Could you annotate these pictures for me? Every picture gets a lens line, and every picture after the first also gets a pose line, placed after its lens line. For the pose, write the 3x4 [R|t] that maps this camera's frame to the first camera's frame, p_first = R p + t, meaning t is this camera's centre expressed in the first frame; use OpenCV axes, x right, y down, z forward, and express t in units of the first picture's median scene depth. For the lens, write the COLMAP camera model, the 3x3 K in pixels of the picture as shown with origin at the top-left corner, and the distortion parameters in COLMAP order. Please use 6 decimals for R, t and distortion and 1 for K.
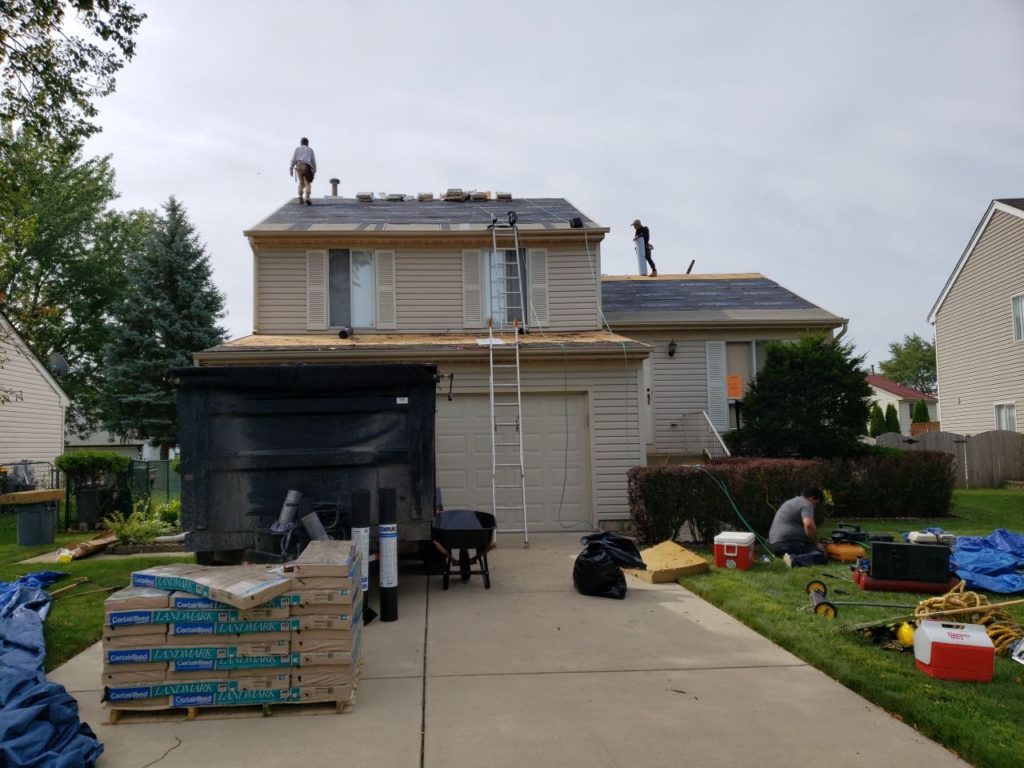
lens RADIAL K [[780.9, 0, 478.4], [0, 780.9, 398.2], [0, 0, 1]] dist [0.040962, 0.012864]
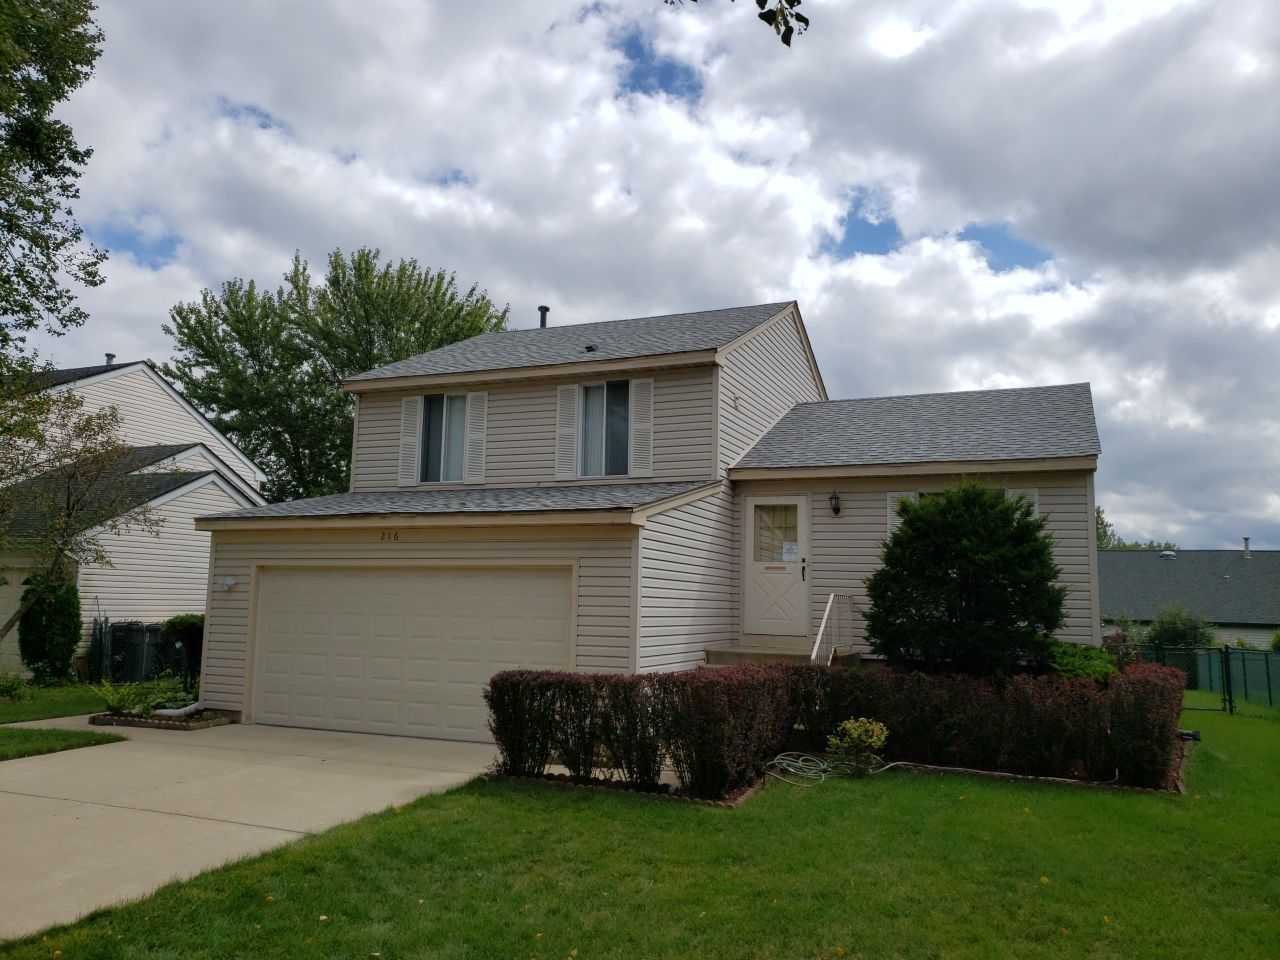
lens RADIAL K [[980.1, 0, 644.9], [0, 980.1, 484.1], [0, 0, 1]] dist [0.046638, -0.006100]
pose [[0.894794, -0.015931, -0.446195, 0.340502], [-0.012348, 0.998098, -0.060400, -0.017114], [0.446308, 0.059555, 0.892895, 0.083522]]
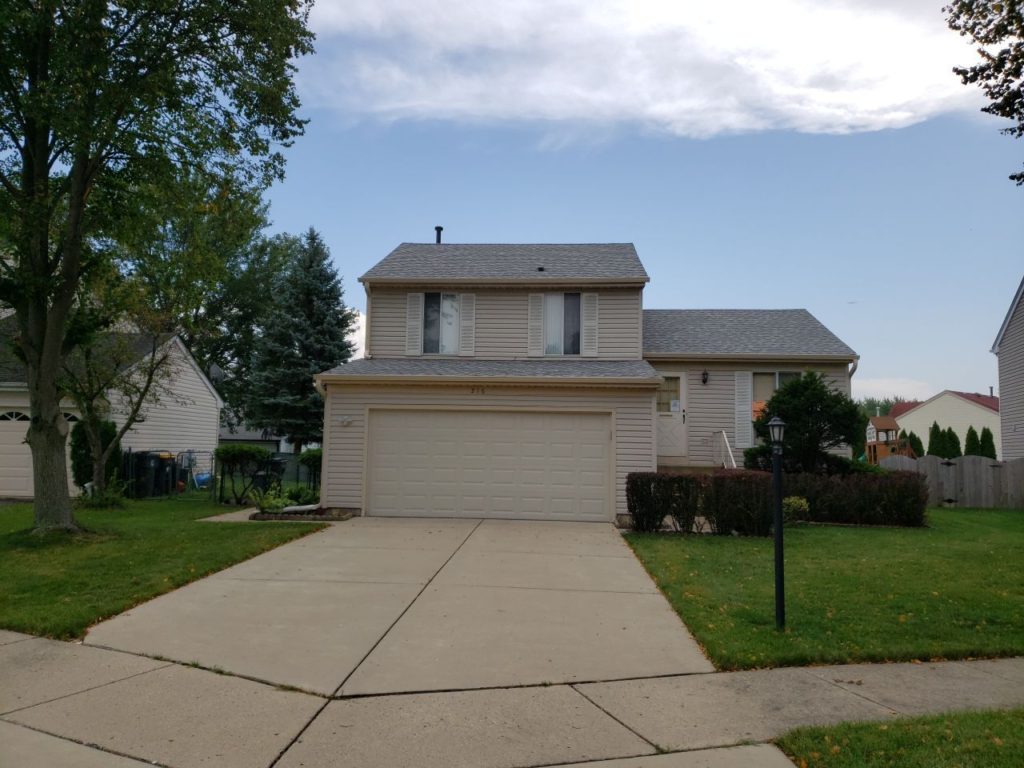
lens RADIAL K [[784.1, 0, 506.0], [0, 784.1, 383.4], [0, 0, 1]] dist [0.046638, -0.006100]
pose [[0.991527, 0.027295, -0.126999, 0.068950], [-0.030713, 0.999215, -0.025034, -0.009824], [0.126216, 0.028723, 0.991587, -0.155580]]
